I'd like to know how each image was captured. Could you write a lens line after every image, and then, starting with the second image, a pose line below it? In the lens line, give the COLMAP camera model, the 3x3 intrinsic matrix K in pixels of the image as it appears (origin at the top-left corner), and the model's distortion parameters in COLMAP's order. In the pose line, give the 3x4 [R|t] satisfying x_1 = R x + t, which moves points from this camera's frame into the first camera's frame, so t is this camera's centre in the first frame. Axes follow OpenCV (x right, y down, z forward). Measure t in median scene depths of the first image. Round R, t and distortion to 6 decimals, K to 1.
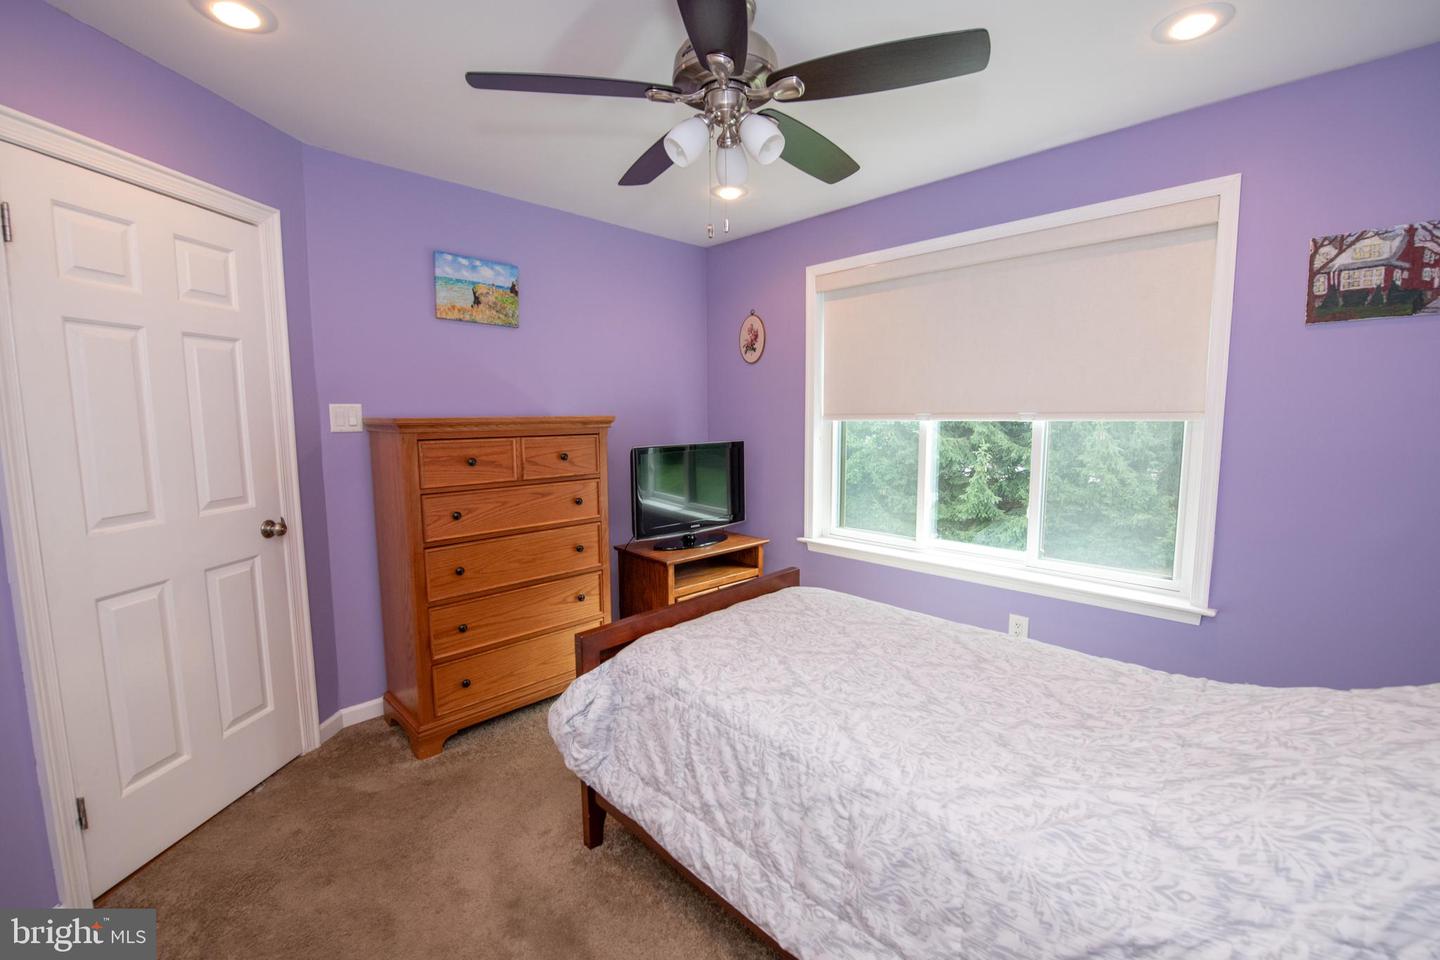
lens RADIAL K [[602.4, 0, 714.0], [0, 602.4, 479.9], [0, 0, 1]] dist [-0.016852, -0.001754]
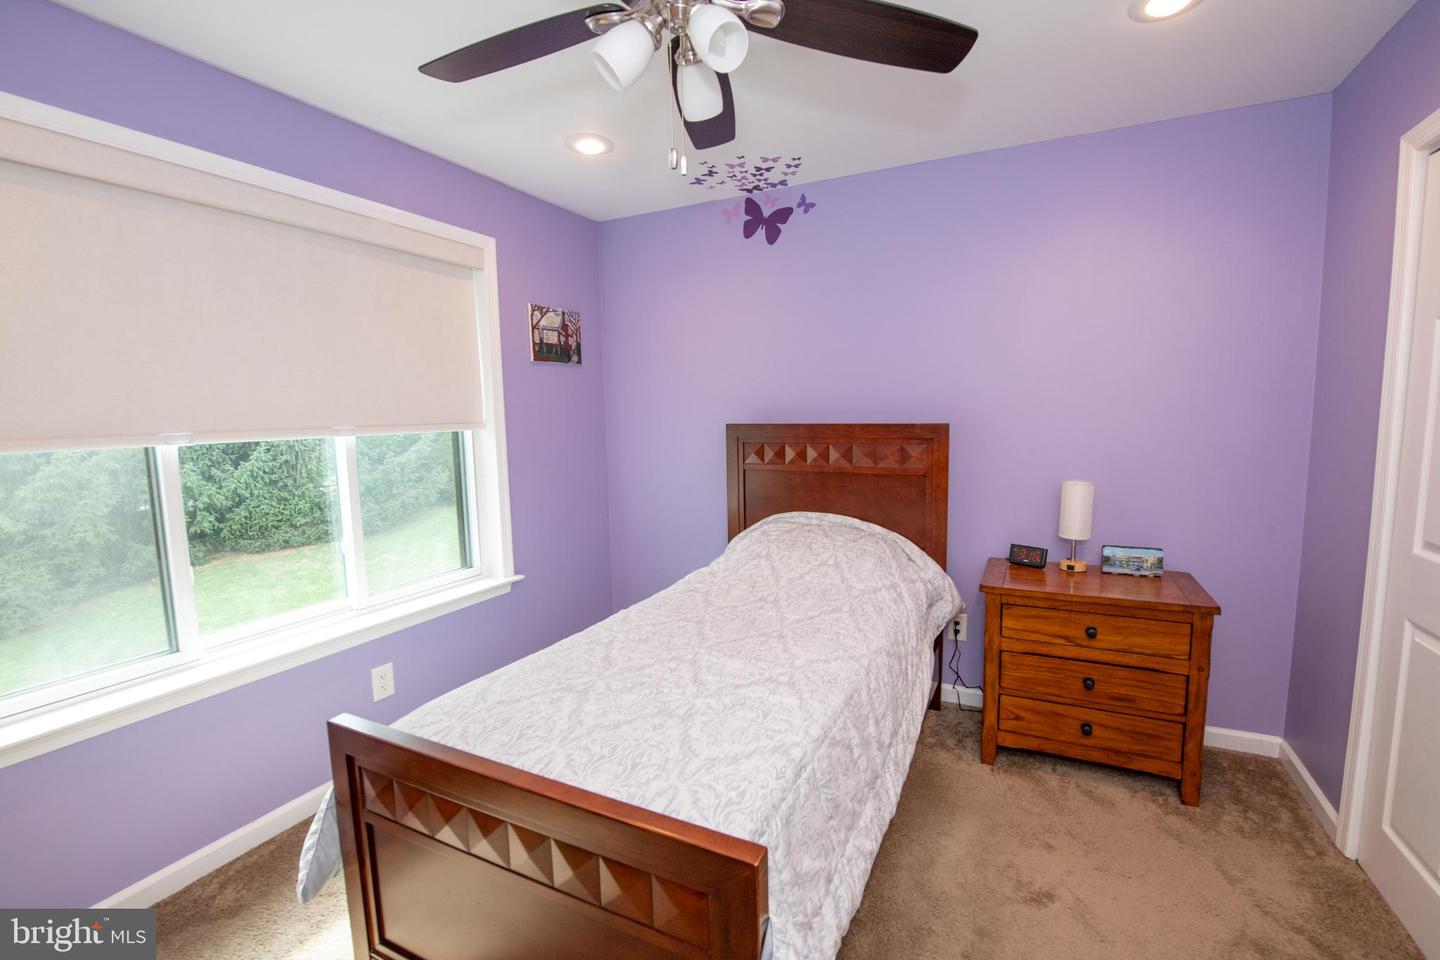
lens RADIAL K [[602.4, 0, 725.8], [0, 602.4, 477.6], [0, 0, 1]] dist [-0.016852, -0.001754]
pose [[-0.313608, -0.083371, 0.945886, -0.576456], [0.129819, 0.983020, 0.129685, -0.111217], [-0.940637, 0.163464, -0.297460, 1.034502]]
